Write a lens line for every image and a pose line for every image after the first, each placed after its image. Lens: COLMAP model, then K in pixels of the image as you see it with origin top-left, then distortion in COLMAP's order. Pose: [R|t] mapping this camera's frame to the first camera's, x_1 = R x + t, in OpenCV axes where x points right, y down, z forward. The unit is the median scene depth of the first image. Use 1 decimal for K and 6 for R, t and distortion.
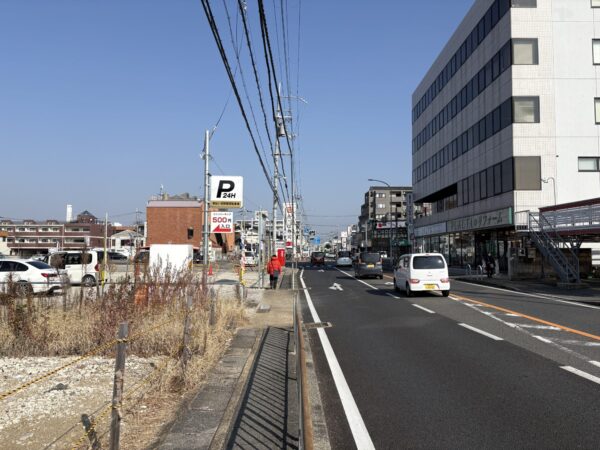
lens RADIAL K [[451.2, 0, 302.7], [0, 451.2, 224.9], [0, 0, 1]] dist [0.059153, -0.057221]
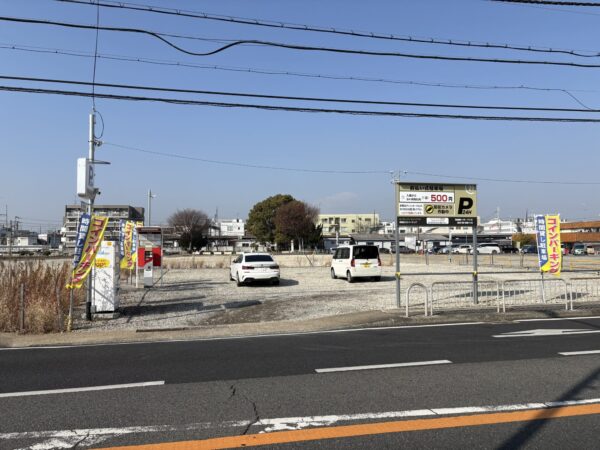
lens RADIAL K [[451.2, 0, 300.1], [0, 451.2, 224.5], [0, 0, 1]] dist [0.059153, -0.057221]
pose [[0.217176, -0.050227, -0.974839, 0.410931], [0.066362, 0.997124, -0.036591, 0.038715], [0.973874, -0.056745, 0.219885, 0.650385]]
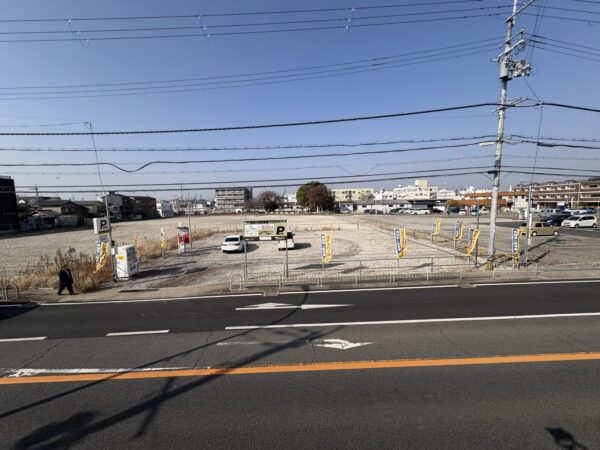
lens RADIAL K [[237.6, 0, 300.4], [0, 237.6, 223.5], [0, 0, 1]] dist [0.000477, 0.000351]
pose [[0.035242, 0.084239, -0.995822, 0.494402], [0.084284, 0.992641, 0.086953, -0.054156], [0.995818, -0.086996, 0.027883, 1.003453]]
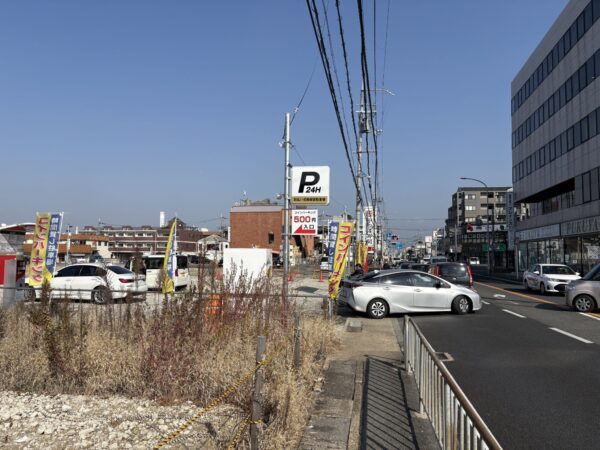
lens RADIAL K [[451.2, 0, 294.7], [0, 451.2, 221.2], [0, 0, 1]] dist [0.059153, -0.057221]
pose [[0.981705, -0.008881, -0.190200, -0.020912], [0.005239, 0.999793, -0.019640, 0.004618], [0.190335, 0.018284, 0.981549, 0.096136]]
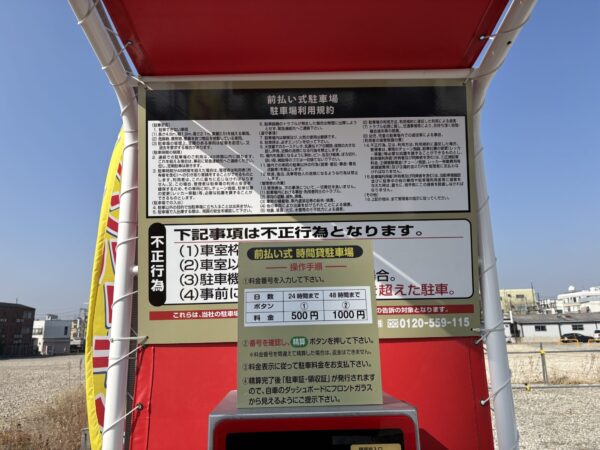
lens RADIAL K [[451.2, 0, 295.1], [0, 451.2, 225.2], [0, 0, 1]] dist [0.059153, -0.057221]
pose [[-0.013397, -0.236057, -0.971647, -0.420132], [0.081912, 0.968209, -0.236351, 0.030589], [0.996550, -0.082756, 0.006364, 0.559661]]
